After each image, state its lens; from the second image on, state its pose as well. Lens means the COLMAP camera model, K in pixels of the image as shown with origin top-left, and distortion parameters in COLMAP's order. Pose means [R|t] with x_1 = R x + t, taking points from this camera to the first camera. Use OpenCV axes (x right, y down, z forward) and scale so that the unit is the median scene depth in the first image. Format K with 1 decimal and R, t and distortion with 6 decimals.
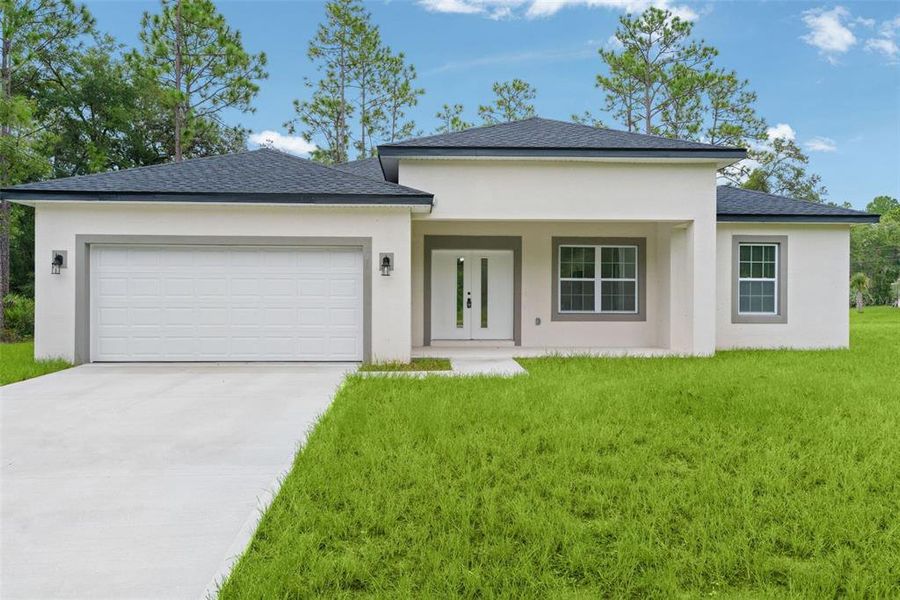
lens RADIAL K [[720.5, 0, 444.5], [0, 720.5, 299.5], [0, 0, 1]] dist [-0.004082, 0.015797]
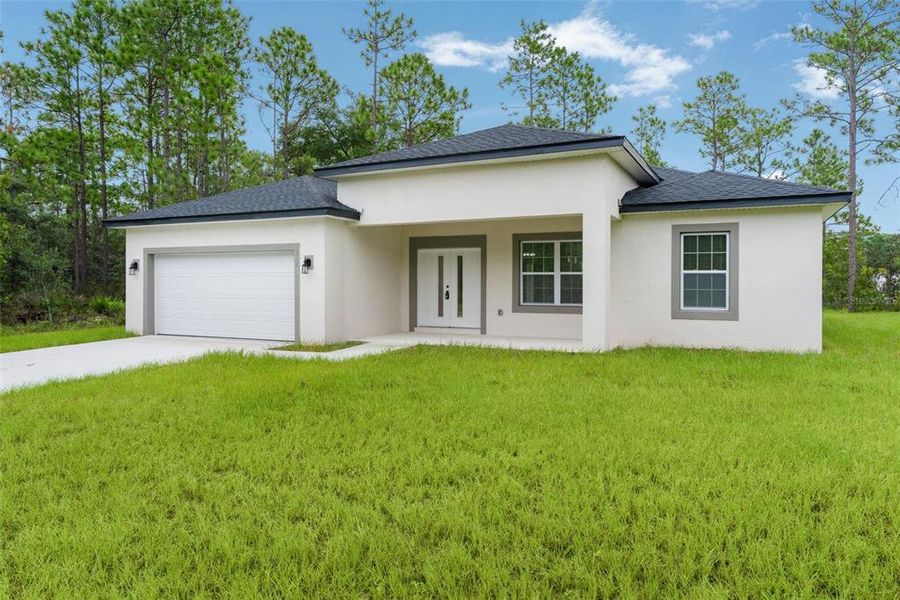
lens RADIAL K [[618.6, 0, 451.0], [0, 618.6, 283.9], [0, 0, 1]] dist [-0.007528, -0.001920]
pose [[0.873005, -0.001624, -0.487709, 0.534850], [-0.000442, 0.999991, -0.004120, -0.008907], [0.487711, 0.003812, 0.872997, 0.152675]]
